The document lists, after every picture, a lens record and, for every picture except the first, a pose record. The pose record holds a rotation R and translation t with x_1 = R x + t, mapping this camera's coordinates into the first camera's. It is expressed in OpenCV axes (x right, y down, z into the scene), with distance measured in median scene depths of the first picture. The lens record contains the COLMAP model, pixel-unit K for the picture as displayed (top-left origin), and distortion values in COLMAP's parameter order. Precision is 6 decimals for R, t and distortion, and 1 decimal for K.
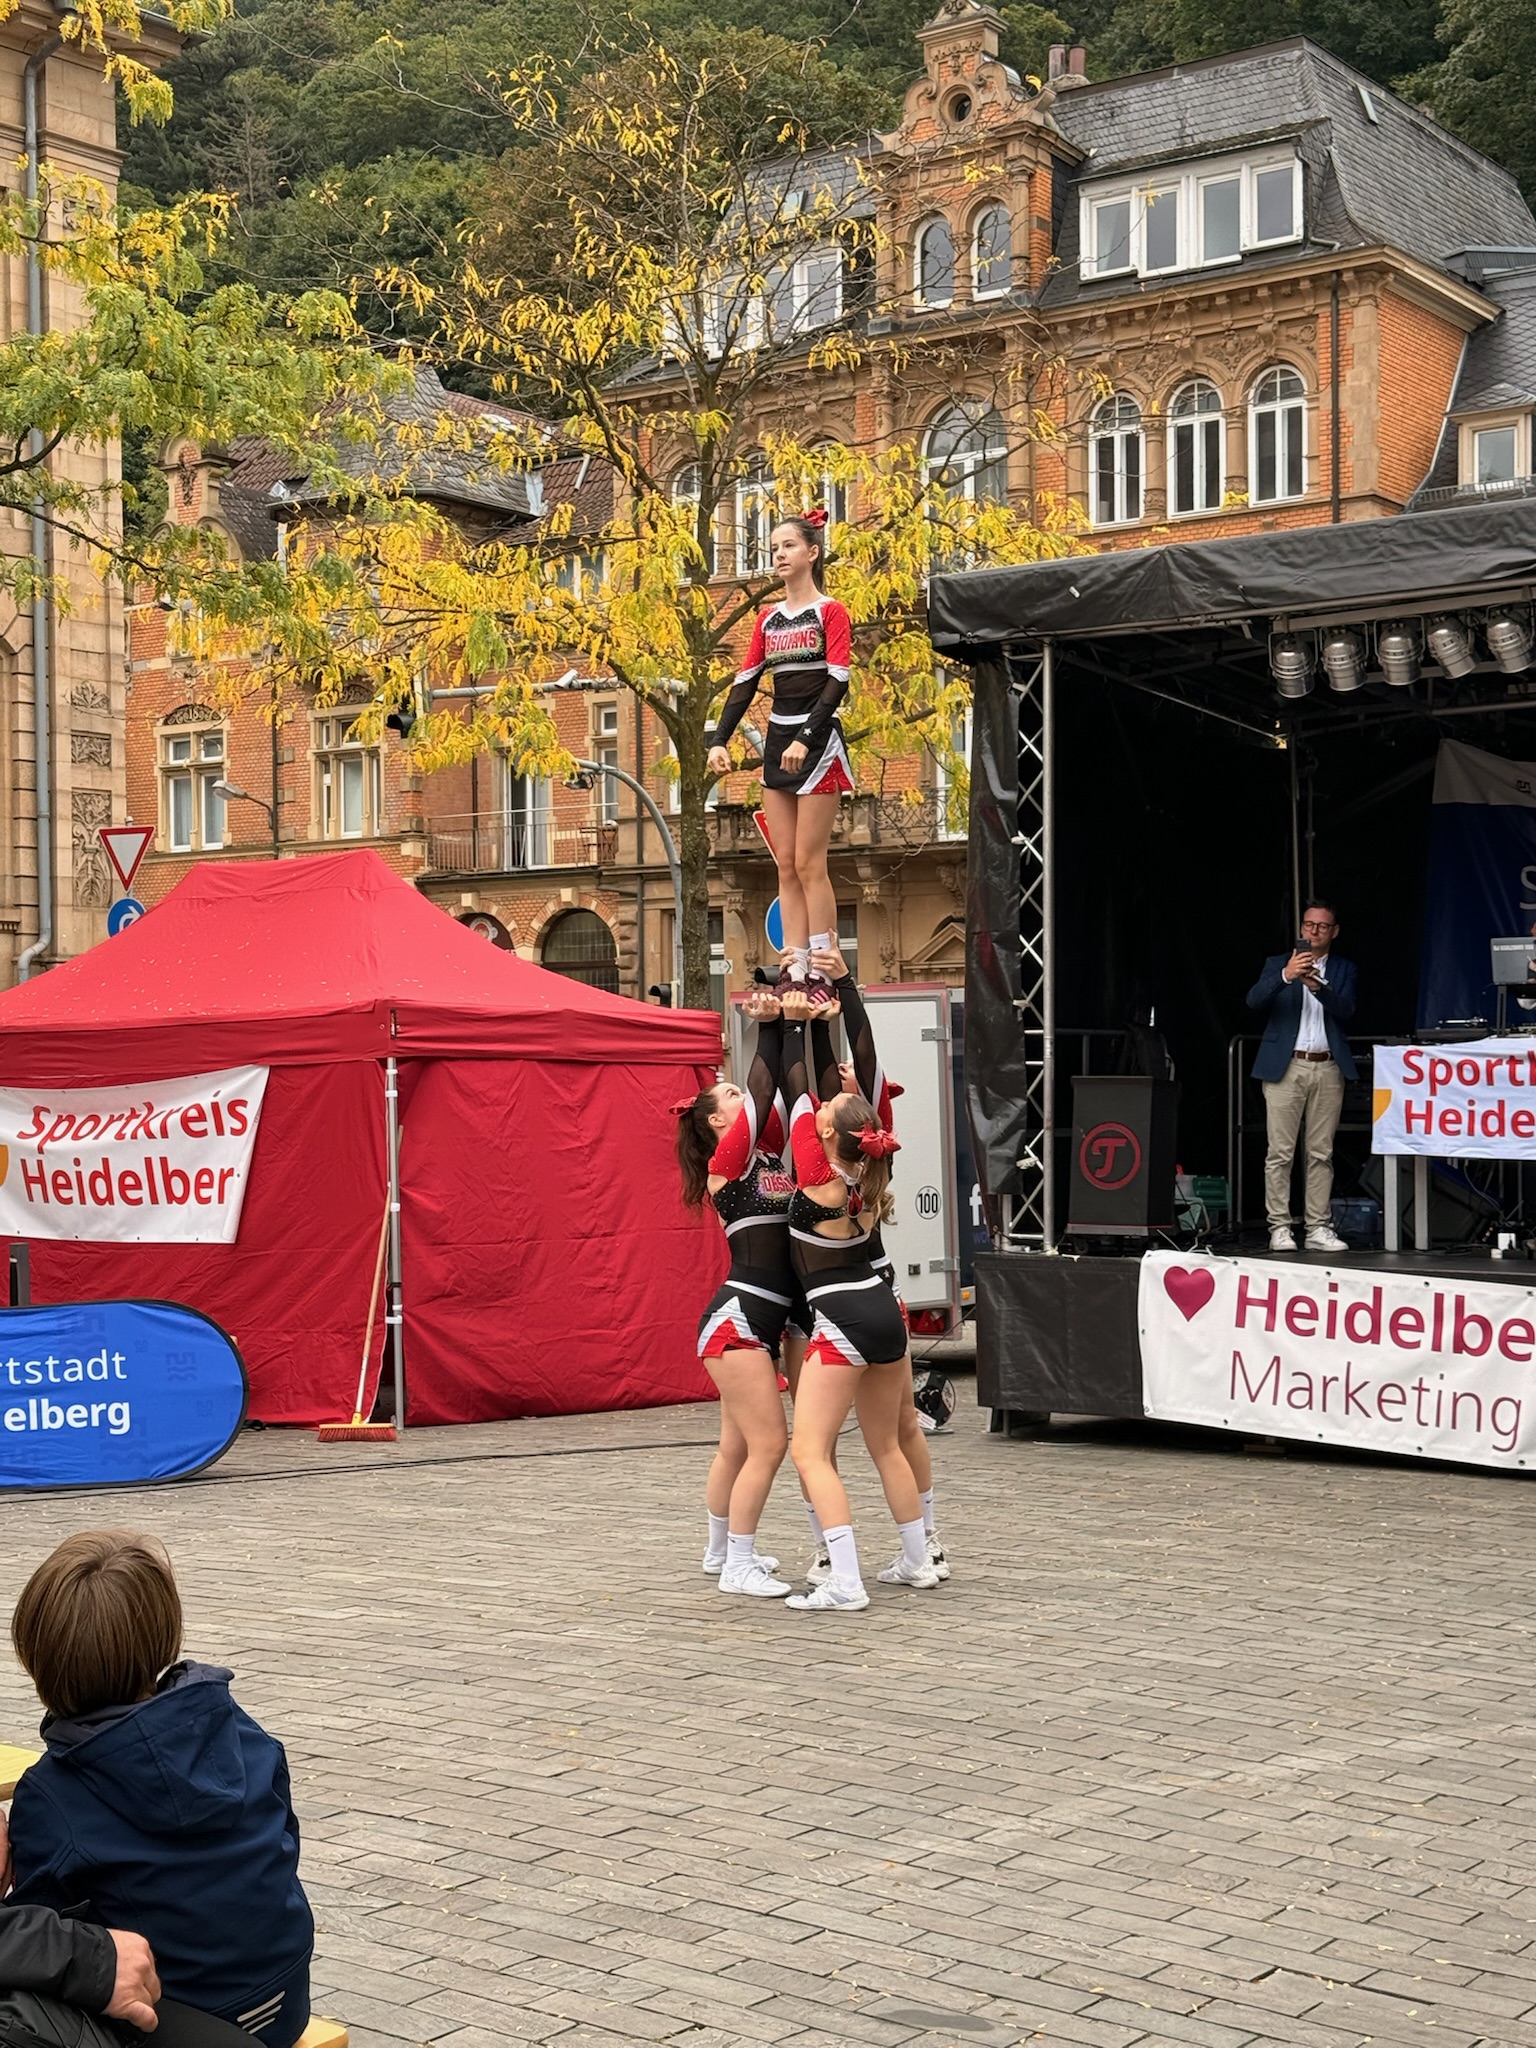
lens RADIAL K [[2908.8, 0, 768.0], [0, 2908.8, 1024.0], [0, 0, 1]] dist [0.106720, -0.002972]
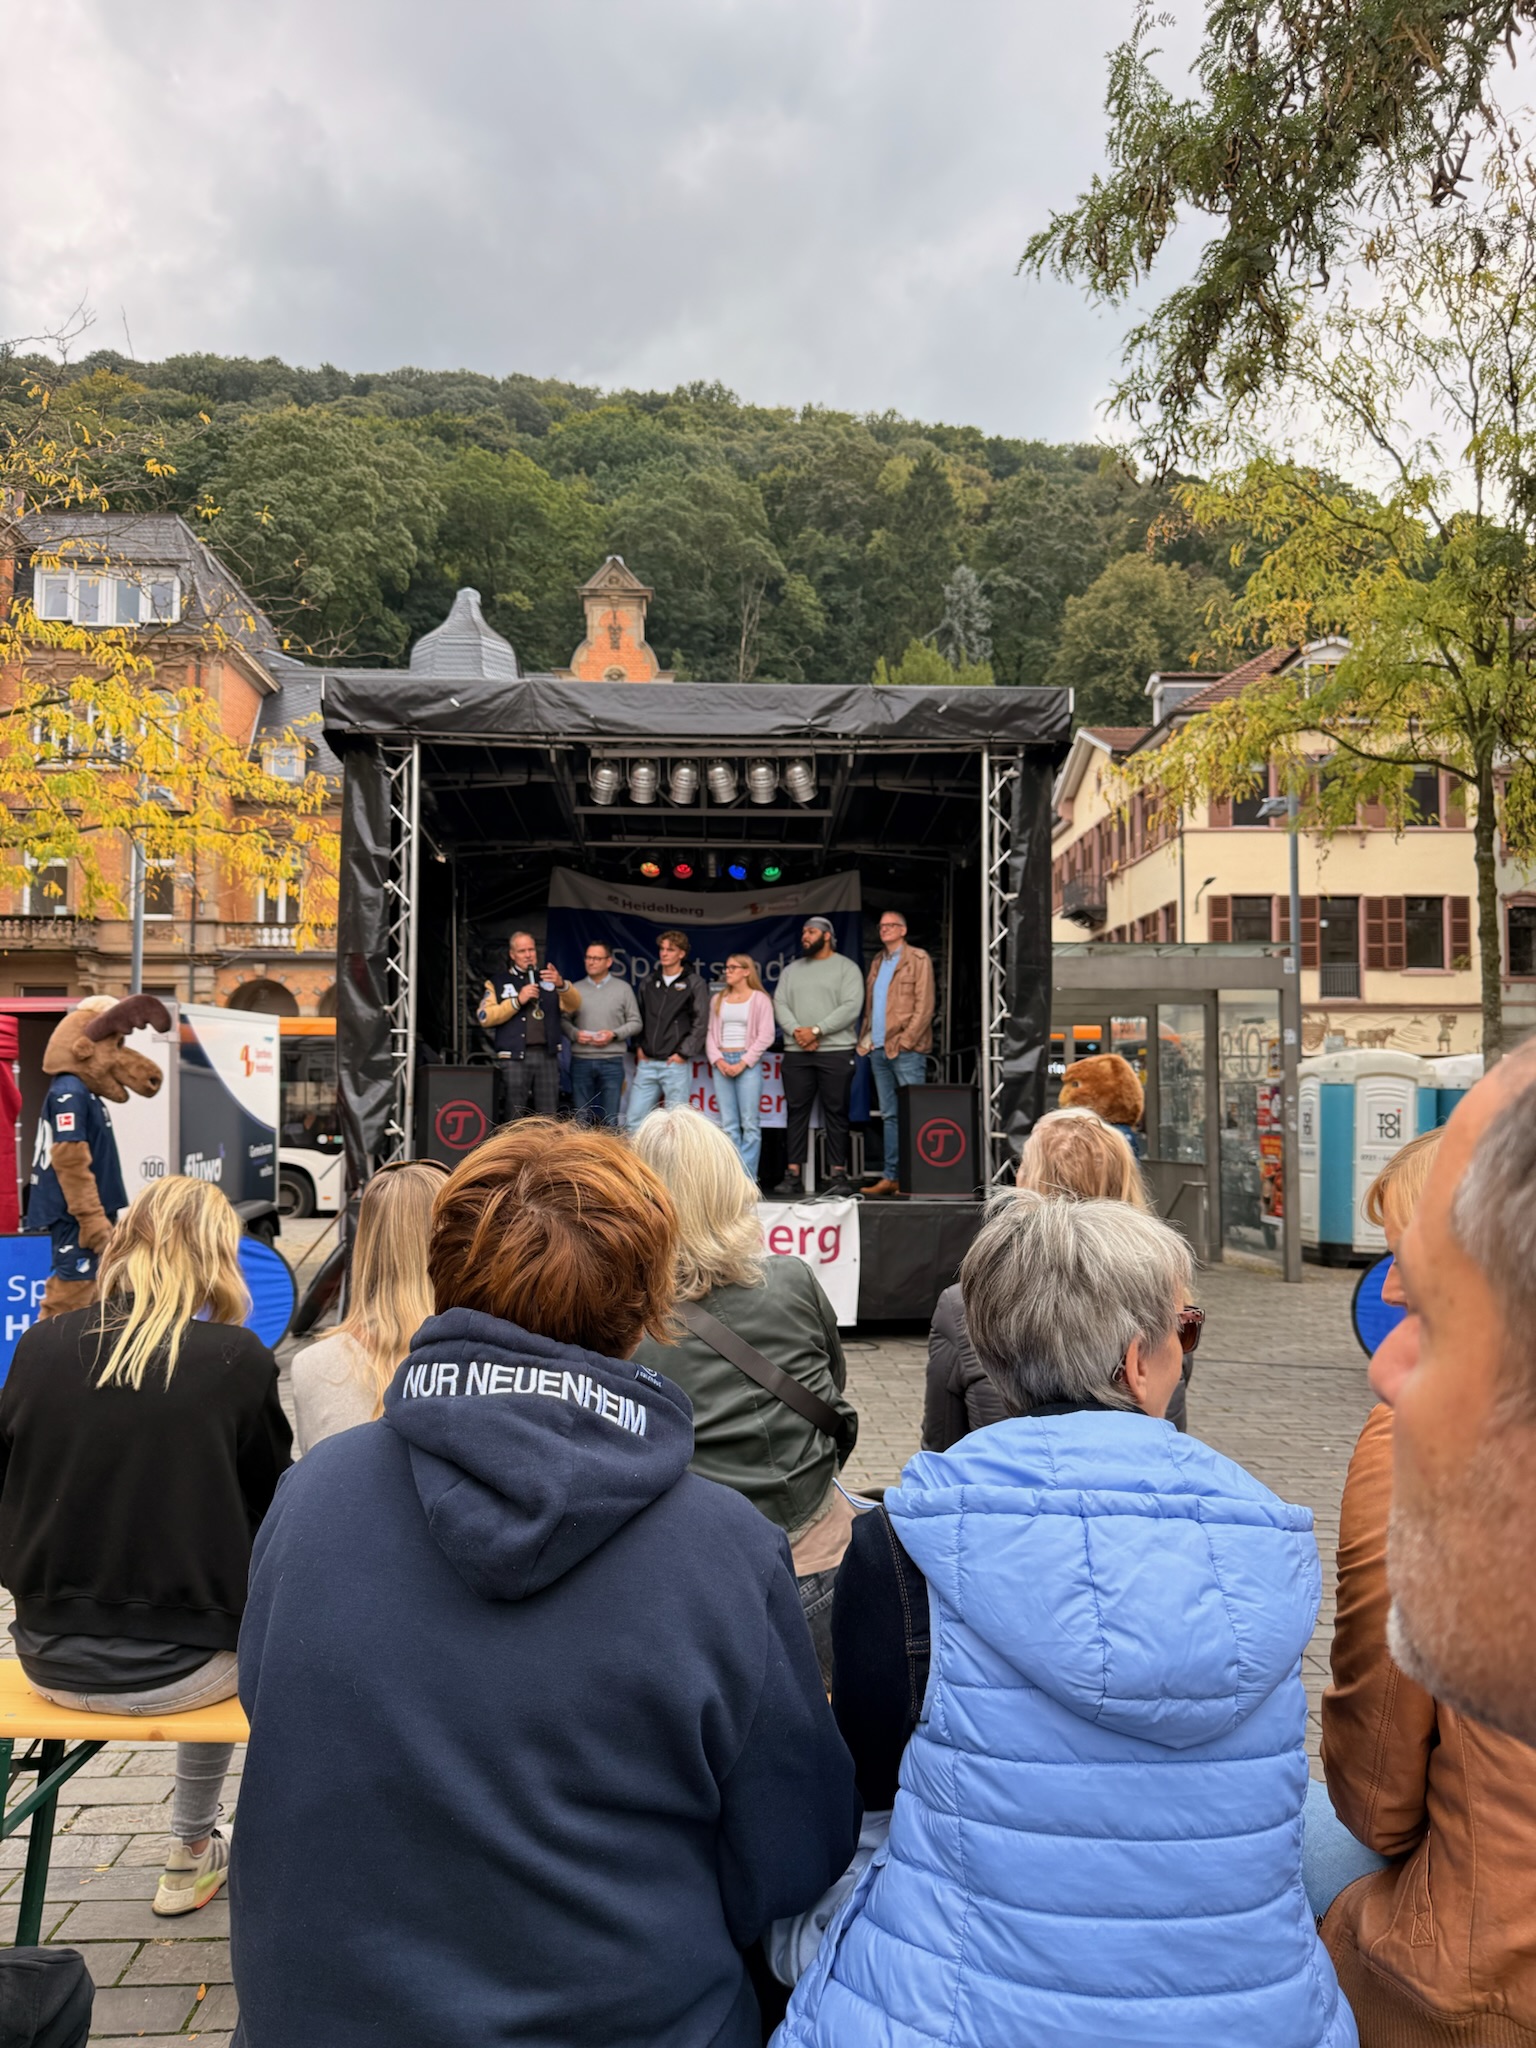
lens RADIAL K [[1395.5, 0, 768.0], [0, 1395.5, 1024.0], [0, 0, 1]] dist [0.037549, -0.058214]
pose [[0.787486, 0.047813, 0.614475, -0.165882], [-0.023742, 0.998600, -0.047275, 0.025746], [-0.615875, 0.022639, 0.787518, 0.398277]]
